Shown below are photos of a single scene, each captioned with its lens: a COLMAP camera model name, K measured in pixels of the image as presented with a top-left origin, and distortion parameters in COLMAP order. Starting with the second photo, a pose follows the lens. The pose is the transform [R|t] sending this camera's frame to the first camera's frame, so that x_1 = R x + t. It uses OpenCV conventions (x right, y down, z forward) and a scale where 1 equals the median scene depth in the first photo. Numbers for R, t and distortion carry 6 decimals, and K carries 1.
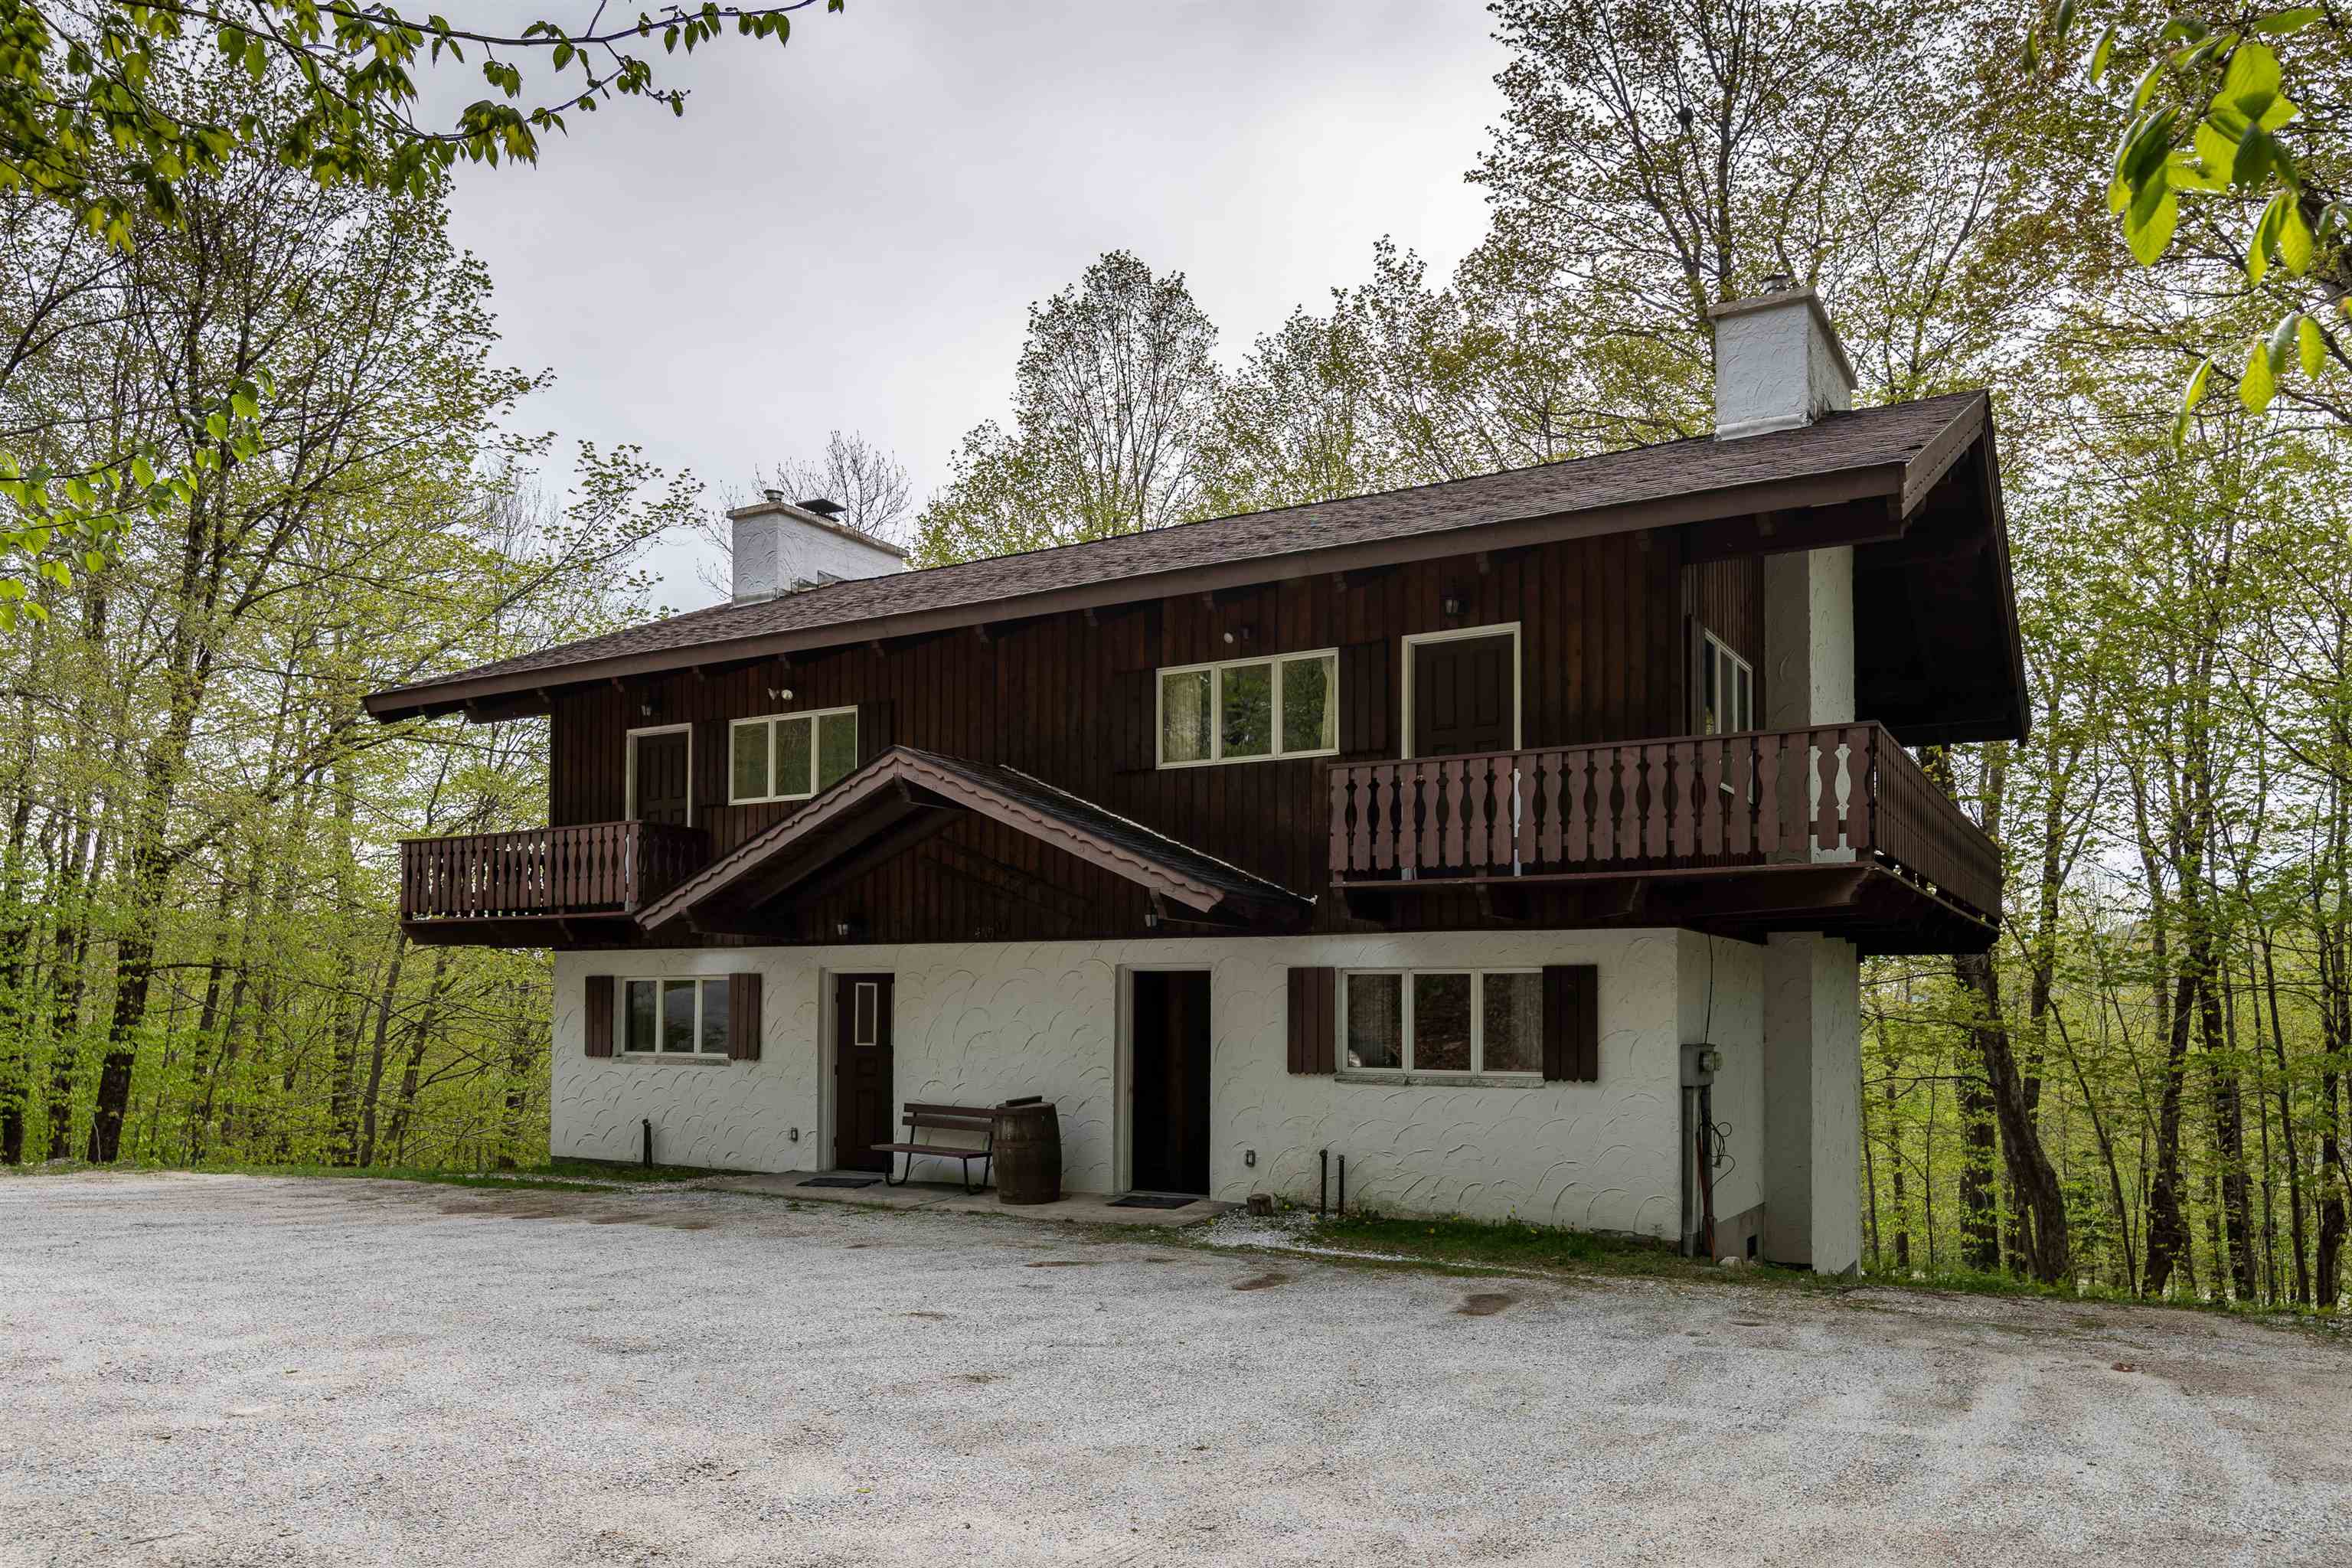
lens RADIAL K [[1560.4, 0, 1176.0], [0, 1560.4, 784.0], [0, 0, 1]] dist [-0.001852, -0.000490]
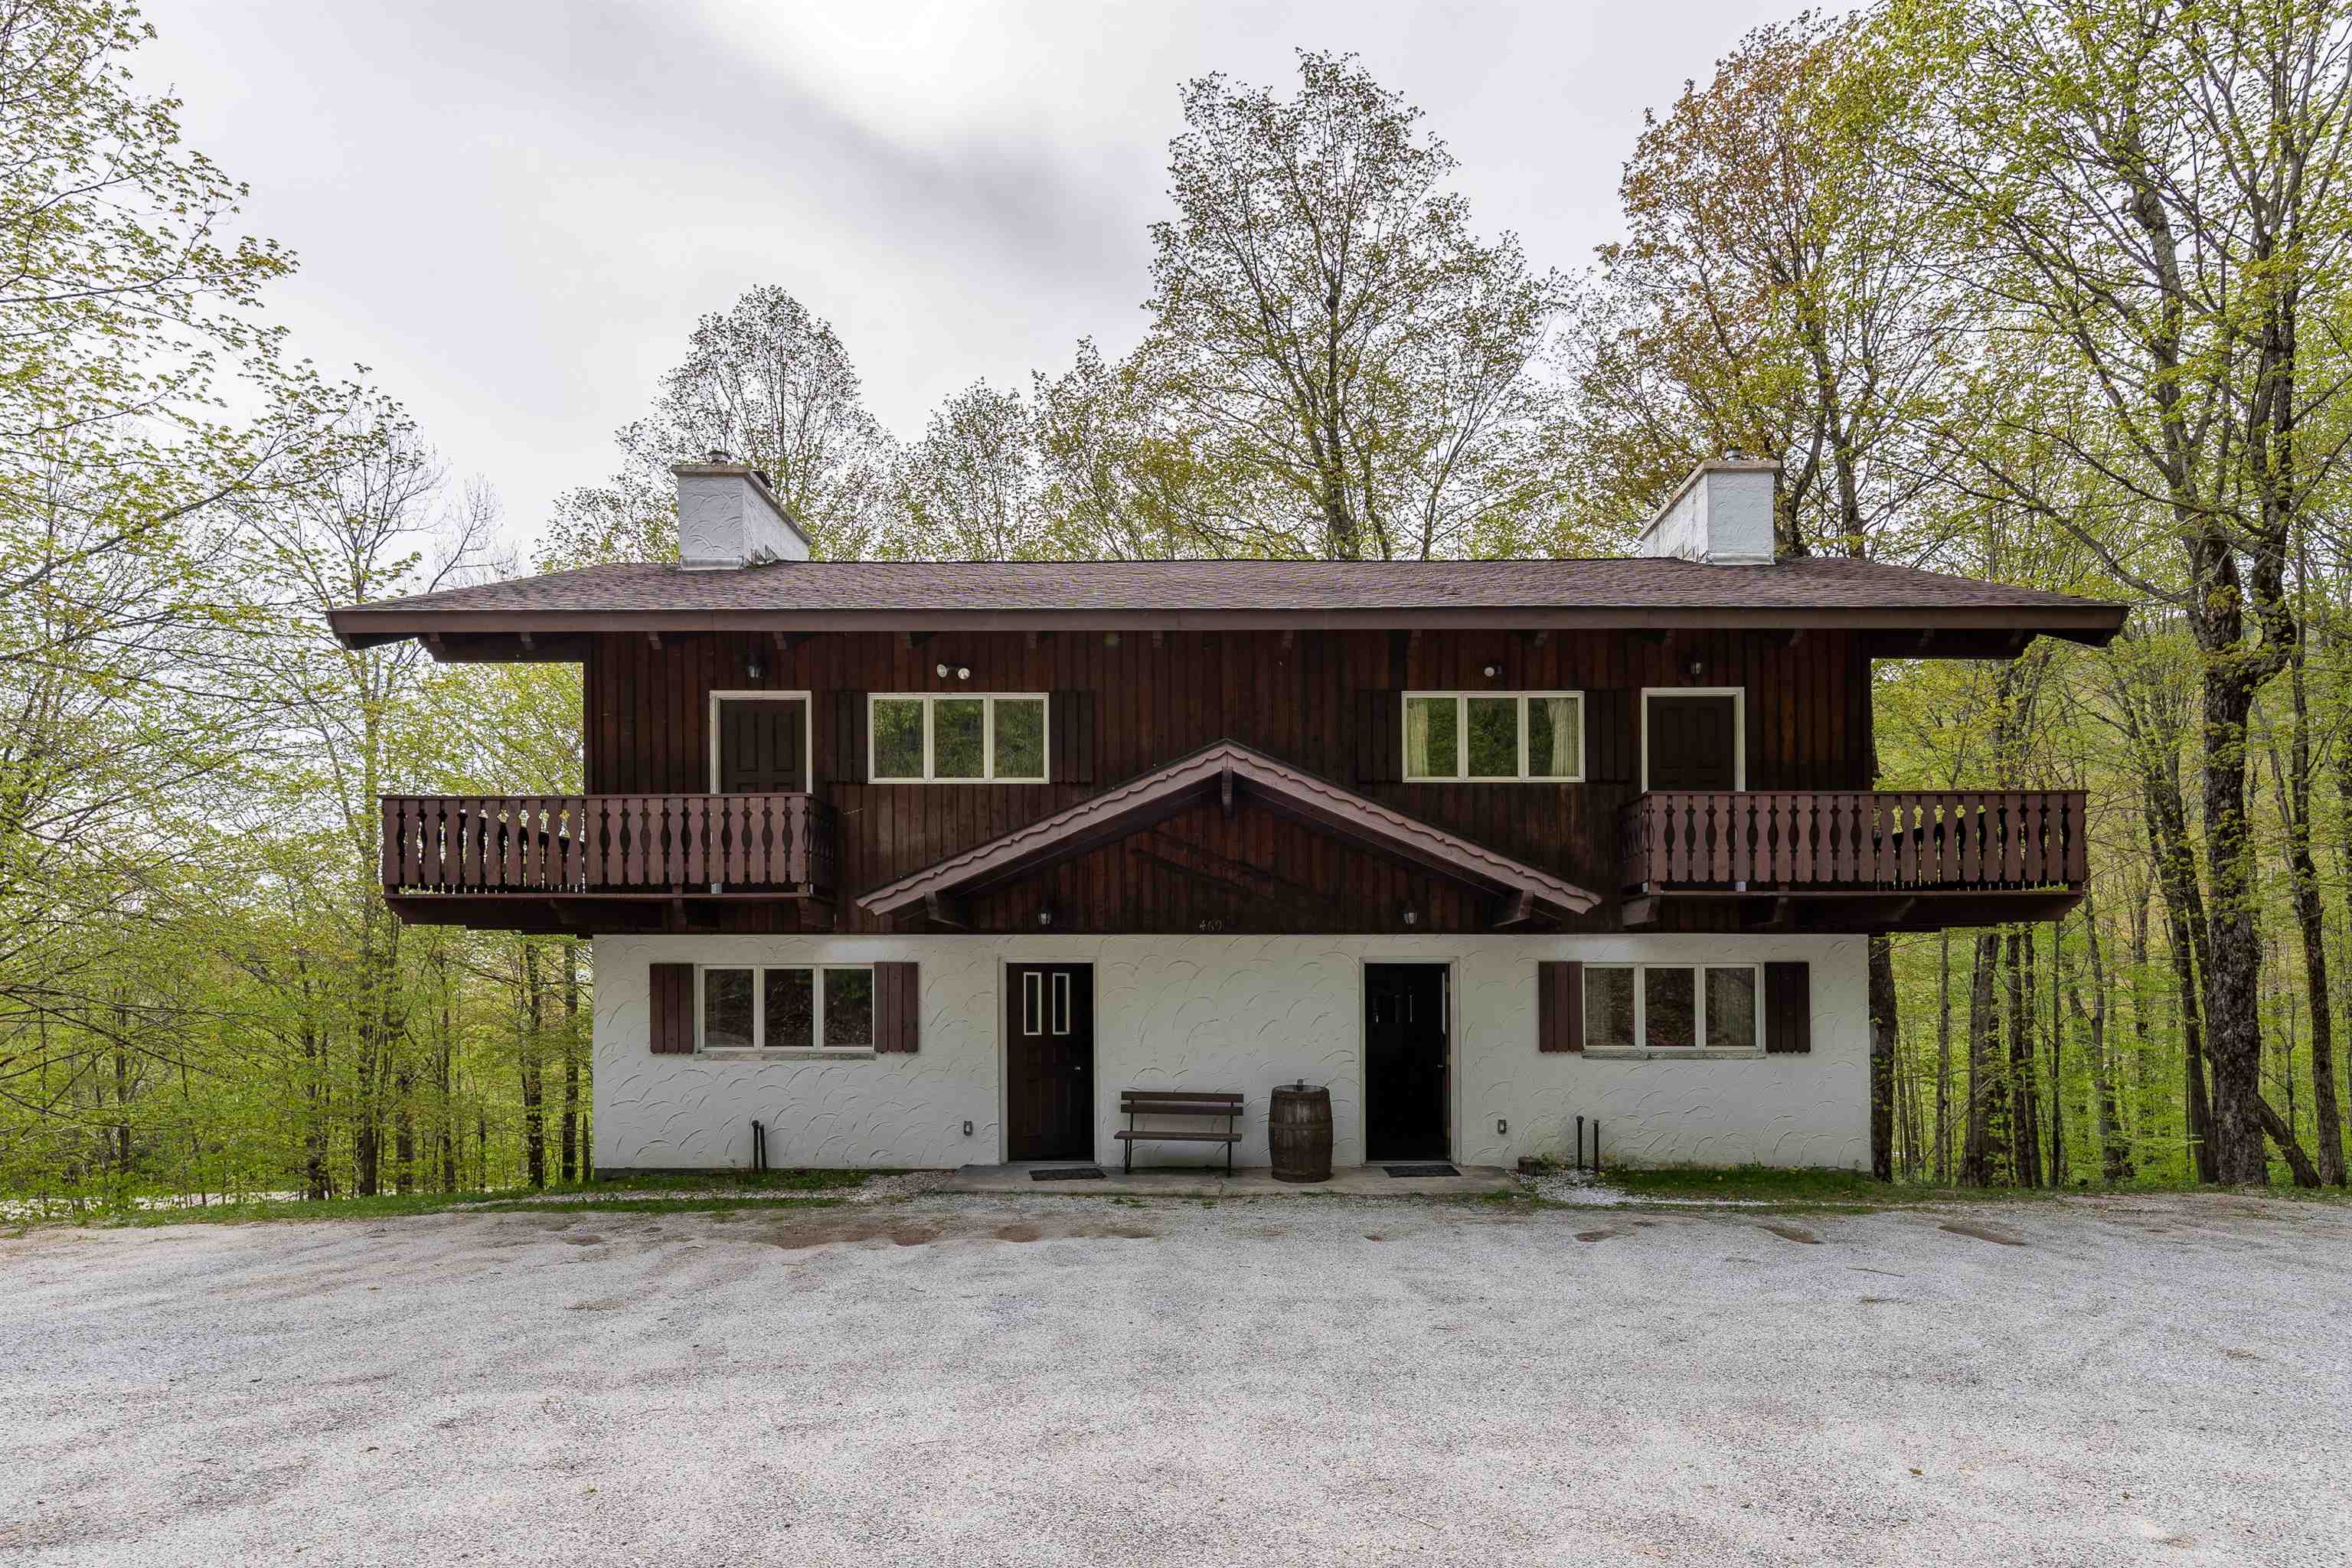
lens RADIAL K [[1264.6, 0, 1179.2], [0, 1264.6, 855.3], [0, 0, 1]] dist [0.000198, -0.000147]
pose [[0.874475, 0.049078, 0.482581, -0.579239], [-0.065464, 0.997707, 0.017160, 0.037121], [-0.480632, -0.046597, 0.875683, 0.287243]]
